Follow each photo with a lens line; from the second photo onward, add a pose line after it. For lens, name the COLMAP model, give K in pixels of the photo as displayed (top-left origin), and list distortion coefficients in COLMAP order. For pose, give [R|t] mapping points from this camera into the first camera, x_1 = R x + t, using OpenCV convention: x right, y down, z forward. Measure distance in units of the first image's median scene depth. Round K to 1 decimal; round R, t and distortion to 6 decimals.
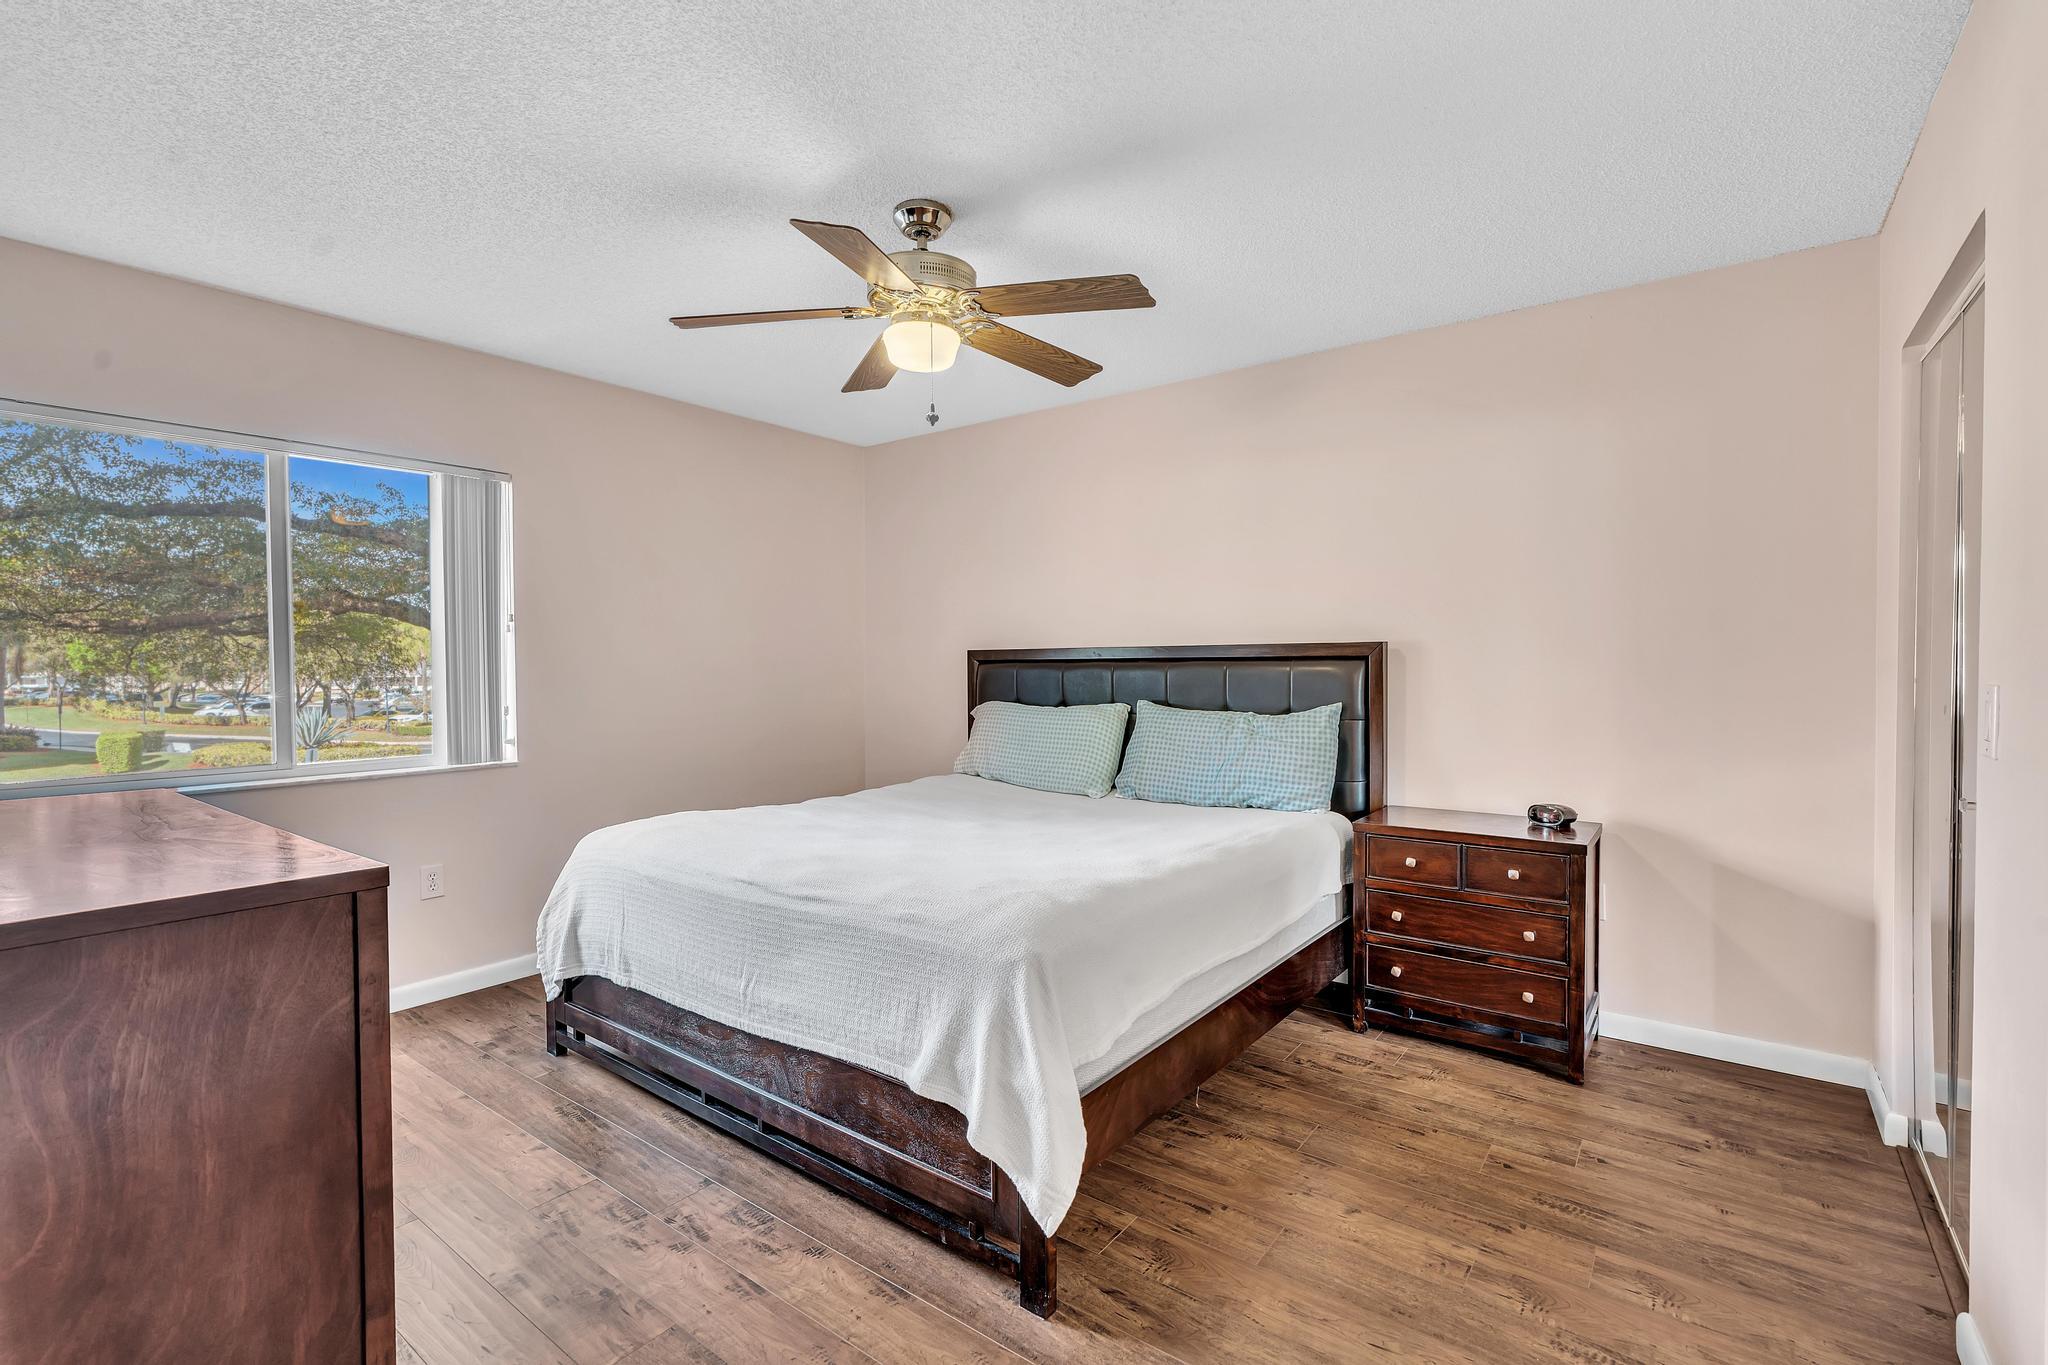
lens RADIAL K [[920.5, 0, 1024.6], [0, 920.5, 686.5], [0, 0, 1]] dist [-0.000790, -0.000198]
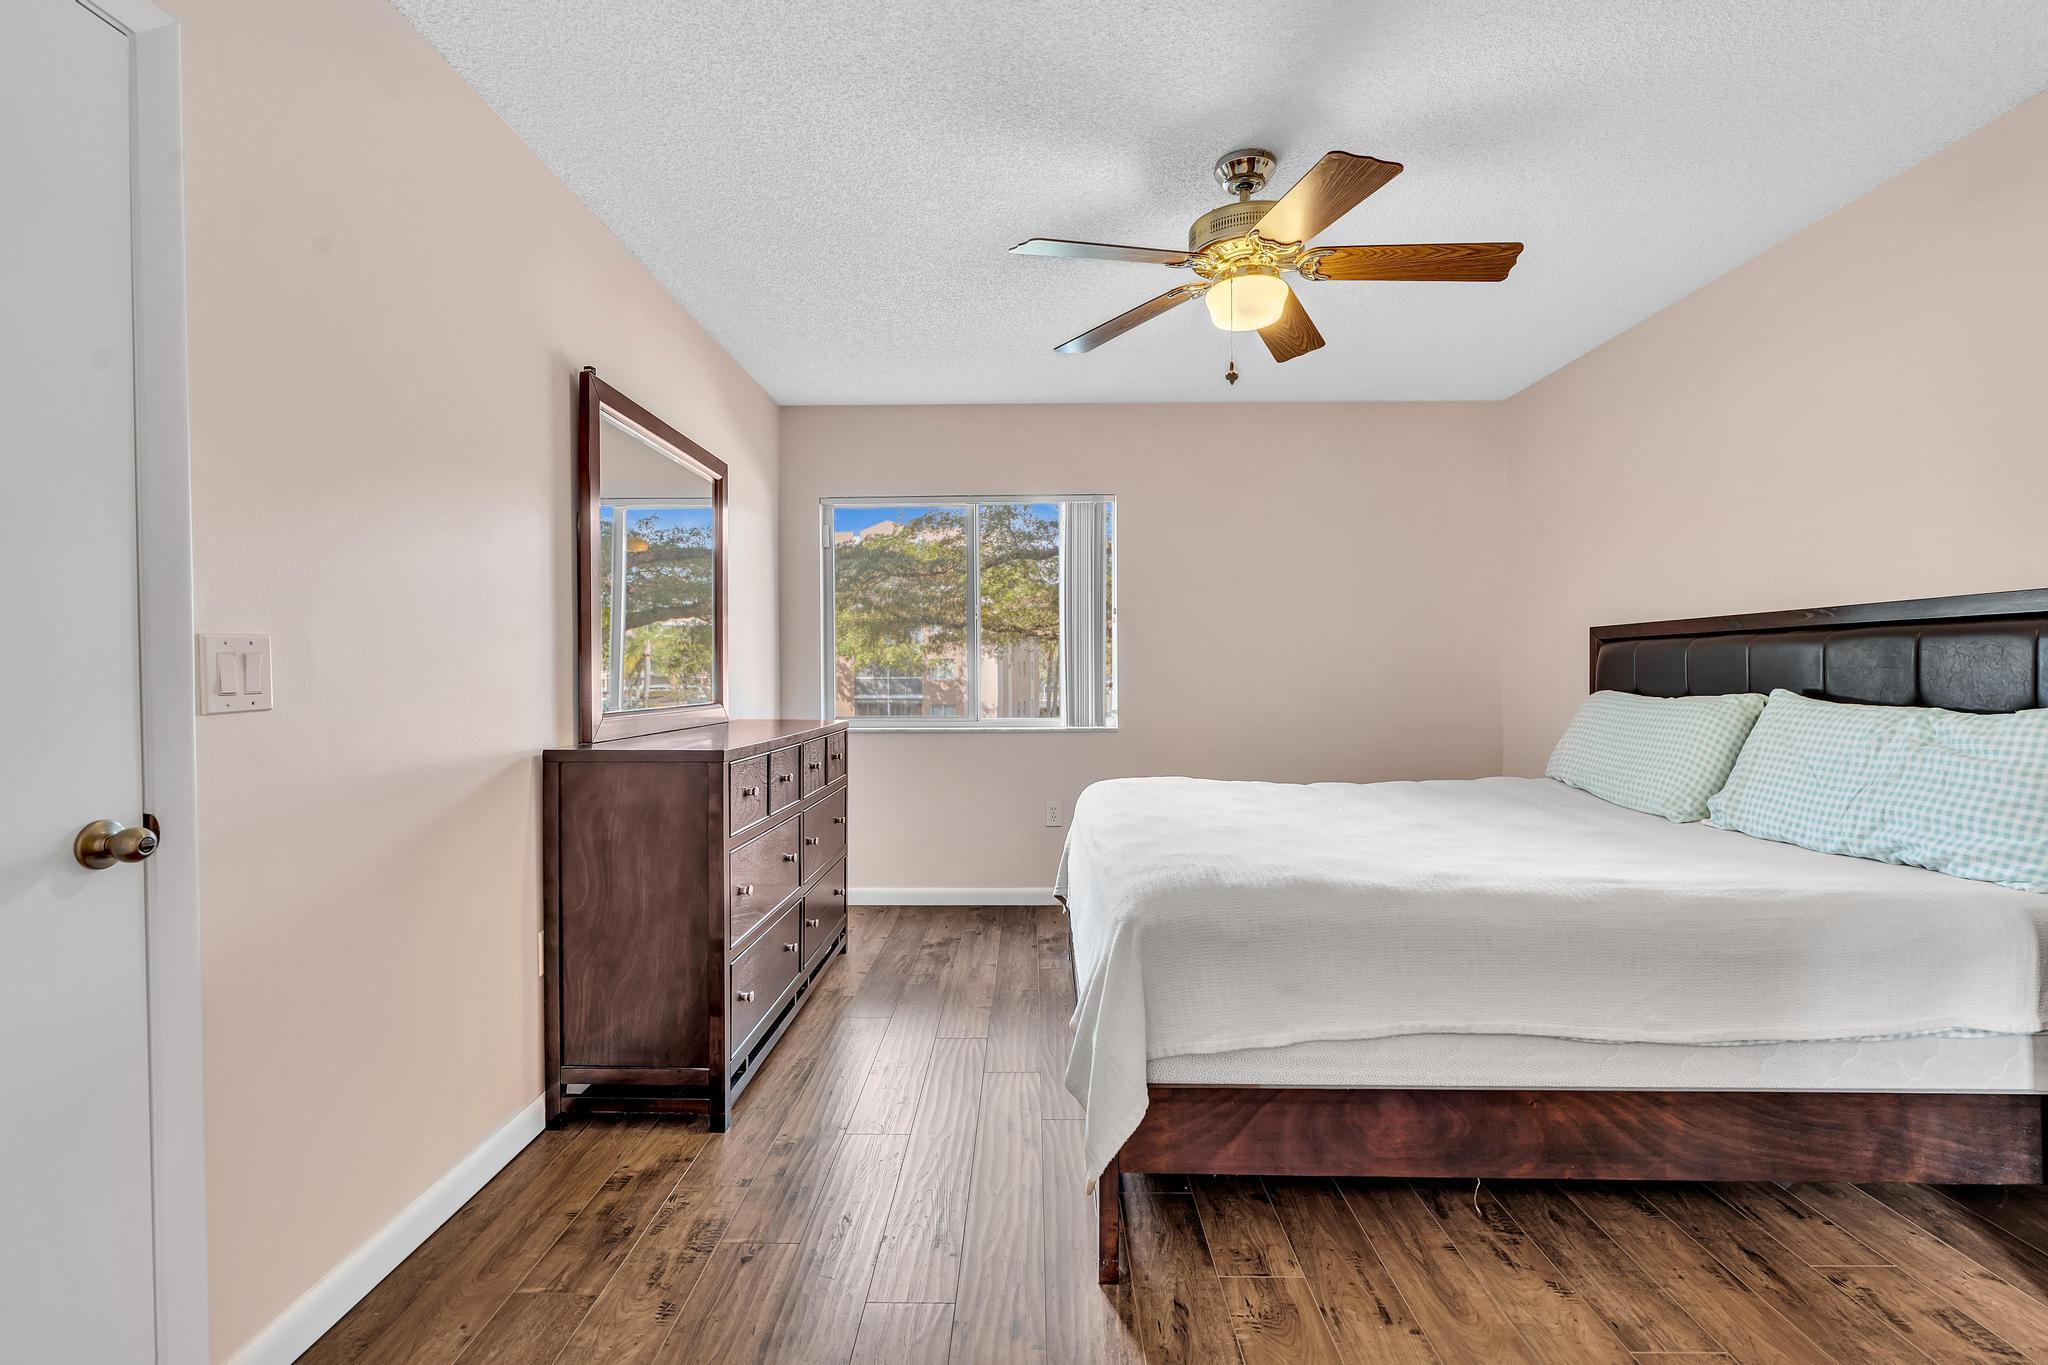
lens RADIAL K [[928.8, 0, 1018.9], [0, 928.8, 685.7], [0, 0, 1]] dist [-0.002406, 0.001515]
pose [[0.589284, 0.015596, -0.807775, 0.474782], [-0.020480, 0.999781, 0.004362, 0.028631], [0.807666, 0.013973, 0.589475, 0.208867]]
